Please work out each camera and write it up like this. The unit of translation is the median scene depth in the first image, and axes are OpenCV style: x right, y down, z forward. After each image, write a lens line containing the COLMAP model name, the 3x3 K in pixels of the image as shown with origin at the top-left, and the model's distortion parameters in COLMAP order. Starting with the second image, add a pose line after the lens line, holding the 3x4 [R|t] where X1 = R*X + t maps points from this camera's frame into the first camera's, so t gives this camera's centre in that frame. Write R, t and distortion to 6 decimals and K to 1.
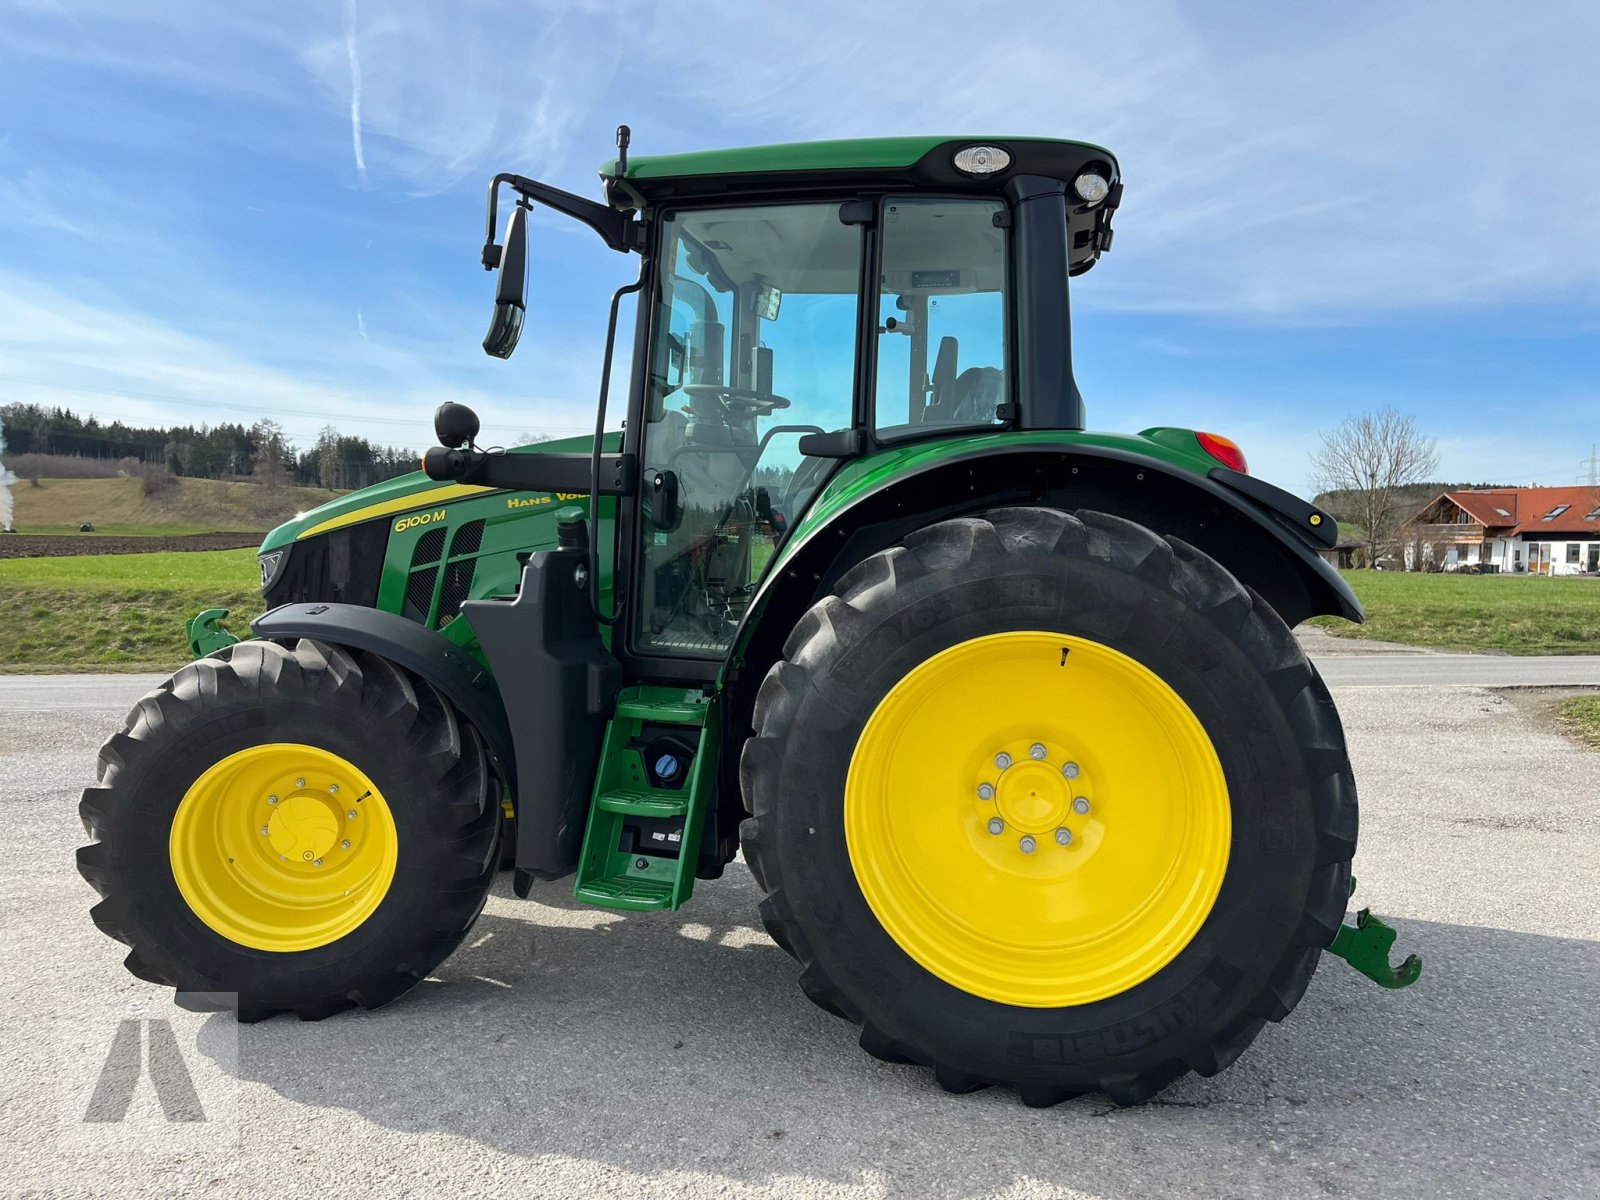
lens RADIAL K [[1226.8, 0, 833.3], [0, 1226.8, 586.2], [0, 0, 1]] dist [0.055156, -0.062956]
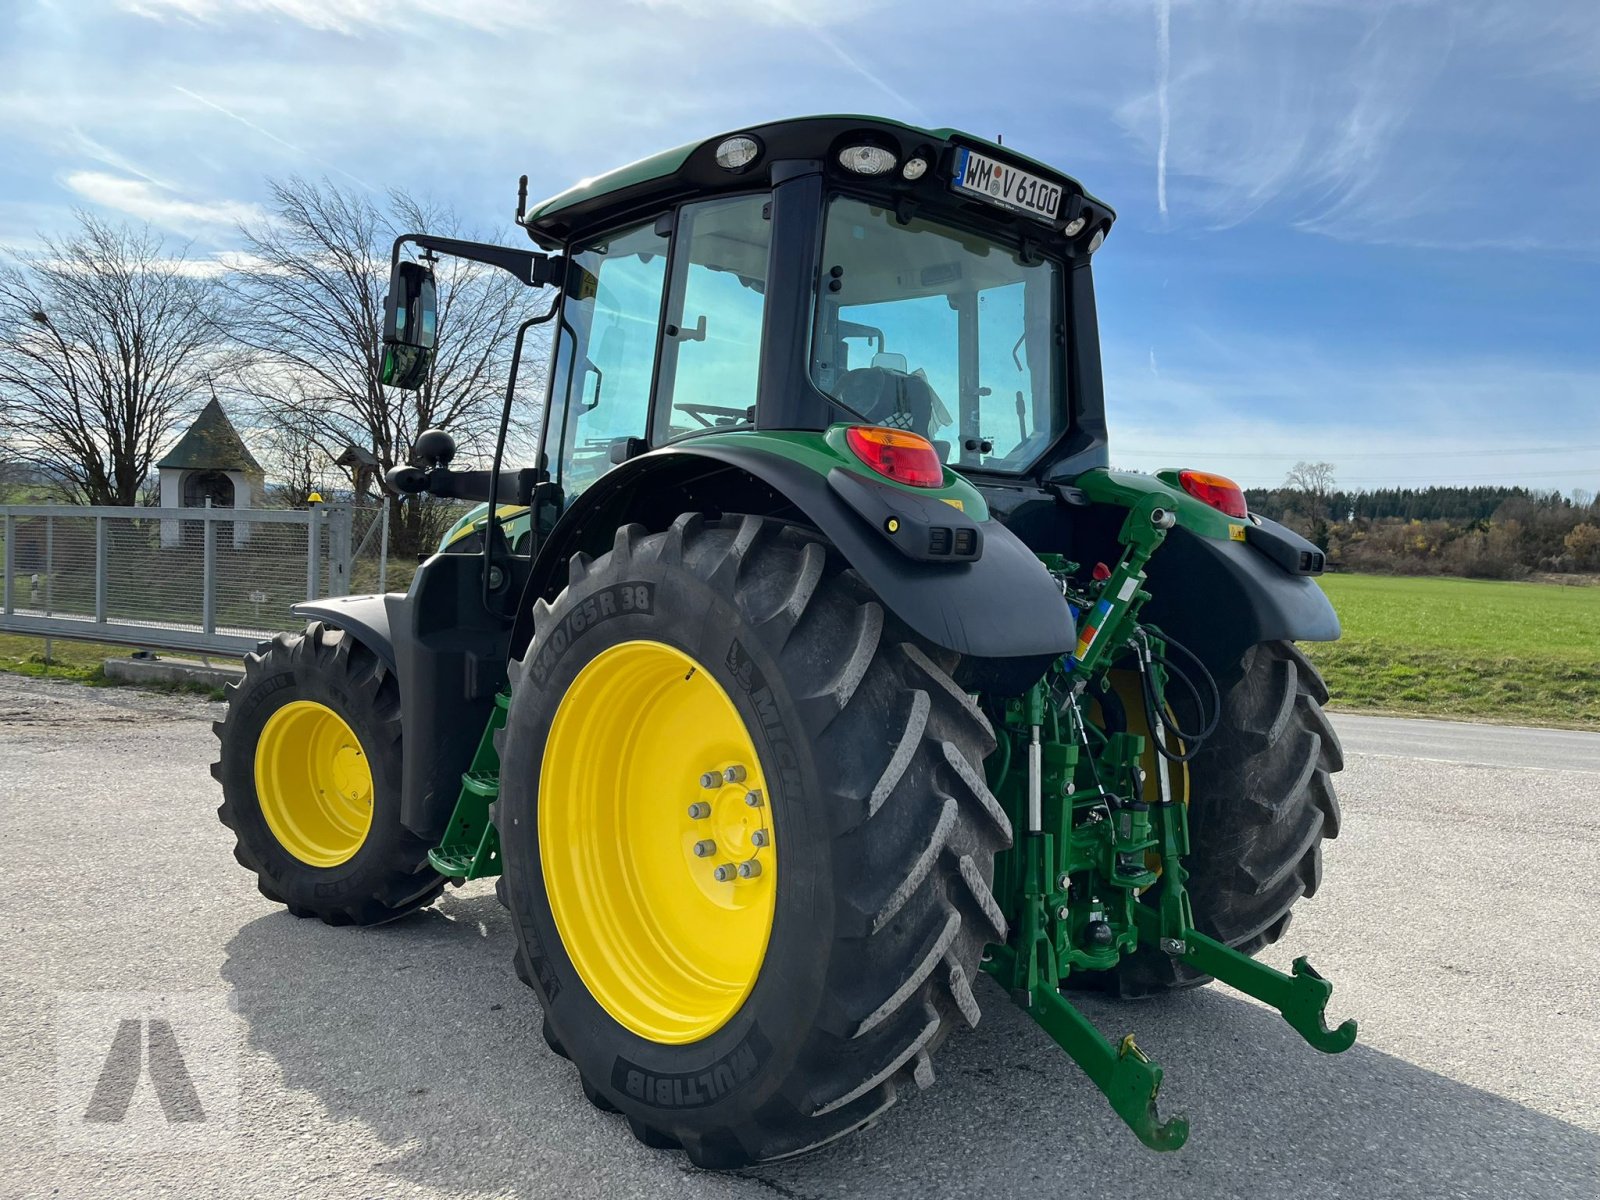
lens RADIAL K [[1225.0, 0, 834.1], [0, 1225.0, 594.4], [0, 0, 1]] dist [0.098009, -0.143736]
pose [[0.813122, 0.032244, -0.581199, 0.701741], [-0.042751, 0.999076, -0.004383, -0.001267], [0.580521, 0.028411, 0.813750, 0.254320]]
